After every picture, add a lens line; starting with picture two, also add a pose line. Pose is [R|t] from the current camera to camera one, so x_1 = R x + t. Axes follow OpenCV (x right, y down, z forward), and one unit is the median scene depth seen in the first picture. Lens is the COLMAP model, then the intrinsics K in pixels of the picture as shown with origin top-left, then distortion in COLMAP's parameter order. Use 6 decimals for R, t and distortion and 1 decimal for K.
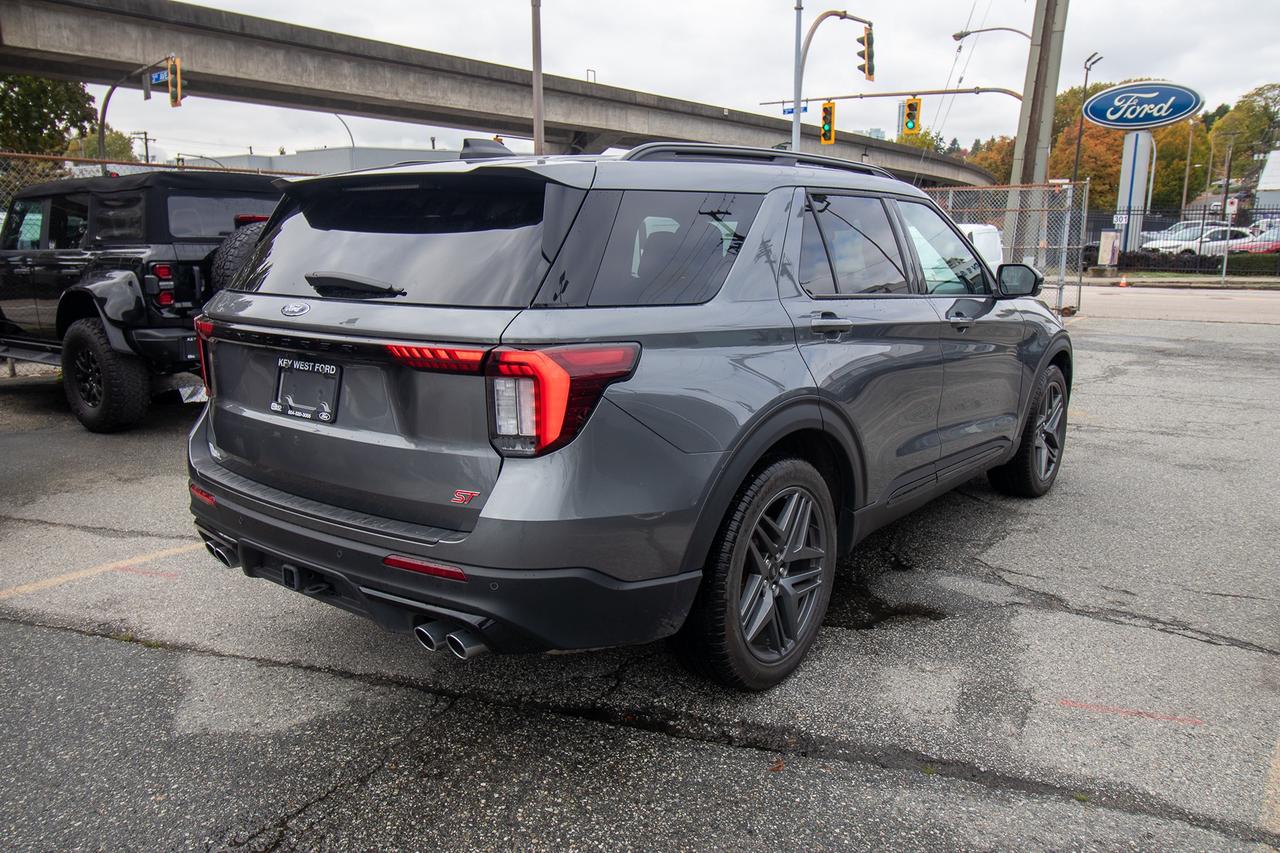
lens RADIAL K [[940.2, 0, 655.4], [0, 940.2, 430.7], [0, 0, 1]] dist [0.010733, -0.003810]
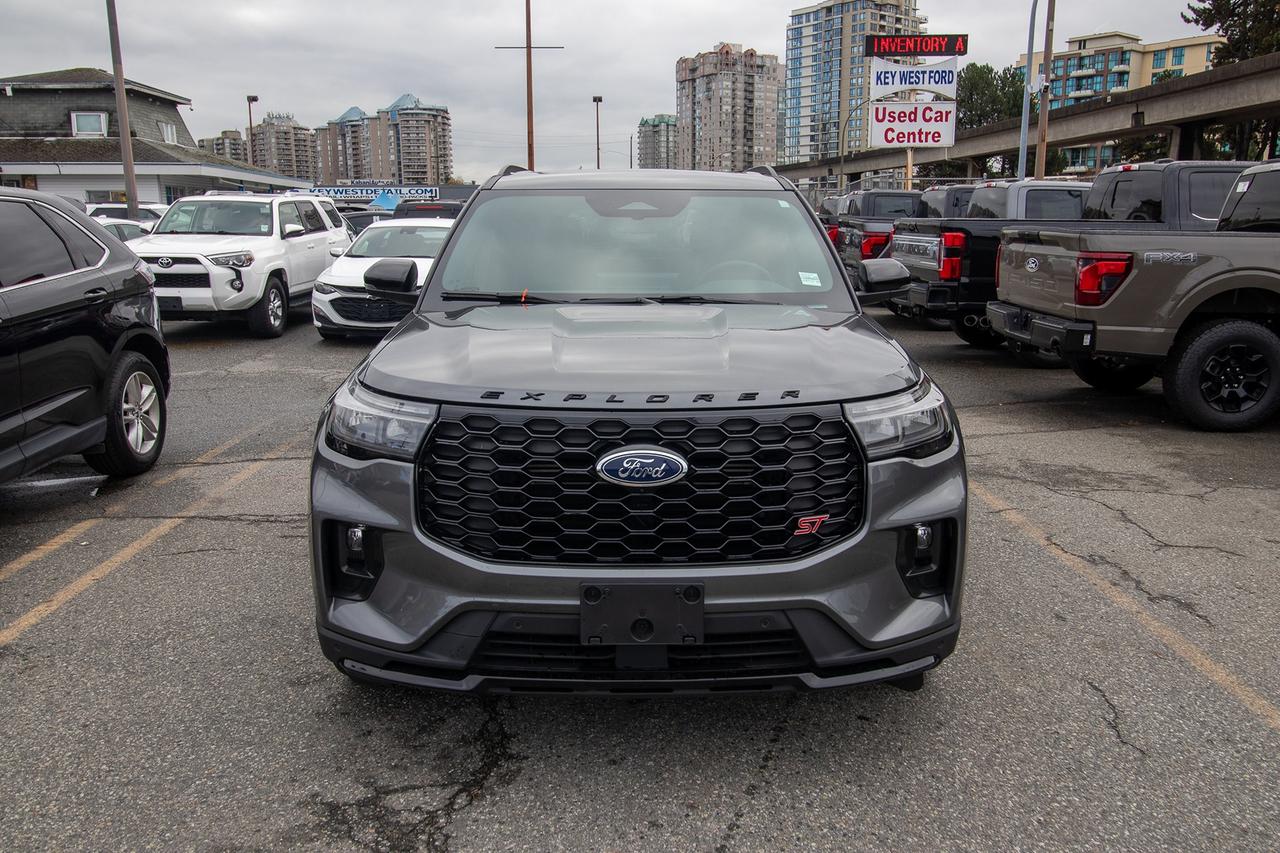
lens RADIAL K [[996.9, 0, 650.2], [0, 996.9, 430.8], [0, 0, 1]] dist [0.012831, -0.002092]
pose [[-0.776927, 0.128491, -0.616340, 0.905645], [-0.126966, 0.926864, 0.353275, -0.444637], [0.616656, 0.352723, -0.703792, 2.122581]]
